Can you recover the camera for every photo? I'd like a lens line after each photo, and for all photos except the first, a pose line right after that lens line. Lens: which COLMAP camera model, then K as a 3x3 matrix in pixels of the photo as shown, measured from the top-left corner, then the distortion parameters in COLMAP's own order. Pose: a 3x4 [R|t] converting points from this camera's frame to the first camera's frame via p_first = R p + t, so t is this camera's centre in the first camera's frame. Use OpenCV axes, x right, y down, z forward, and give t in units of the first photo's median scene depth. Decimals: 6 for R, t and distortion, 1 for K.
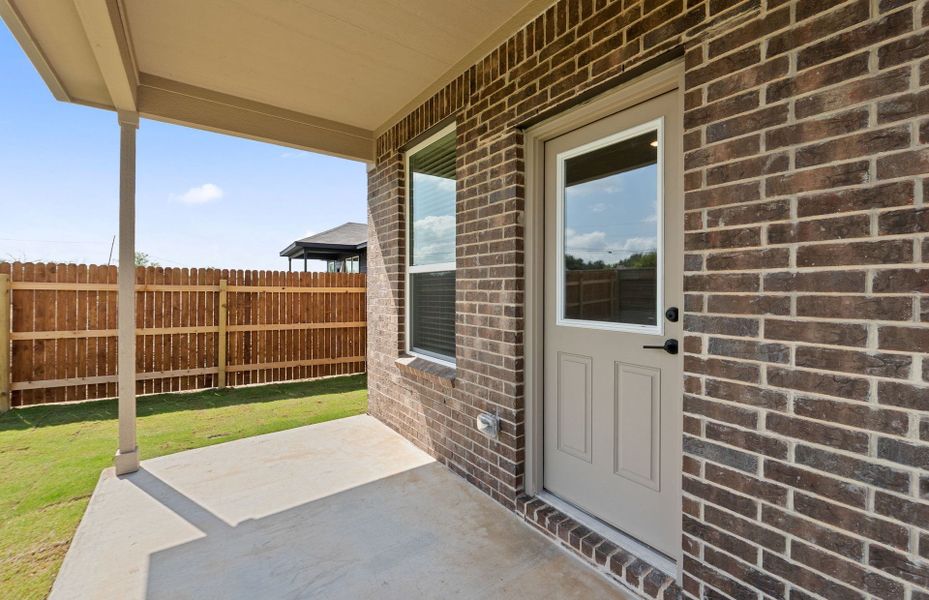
lens RADIAL K [[391.6, 0, 465.8], [0, 391.6, 292.0], [0, 0, 1]] dist [-0.005032, -0.000166]
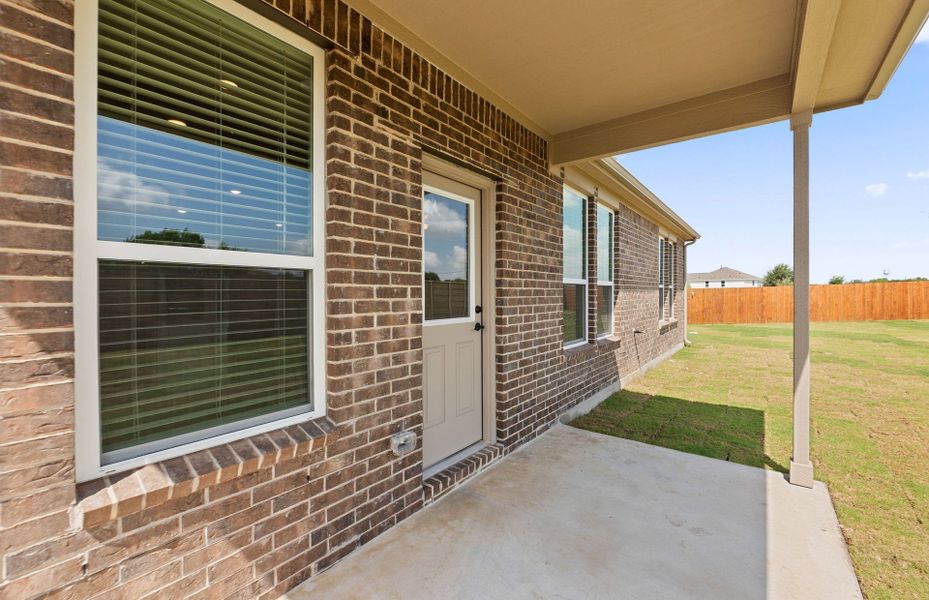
lens RADIAL K [[391.6, 0, 465.8], [0, 391.6, 296.4], [0, 0, 1]] dist [-0.005032, -0.000166]
pose [[-0.290947, -0.007590, 0.956709, -0.892041], [0.010125, 0.999888, 0.011012, -0.018301], [-0.956686, 0.012890, -0.290837, 1.151618]]
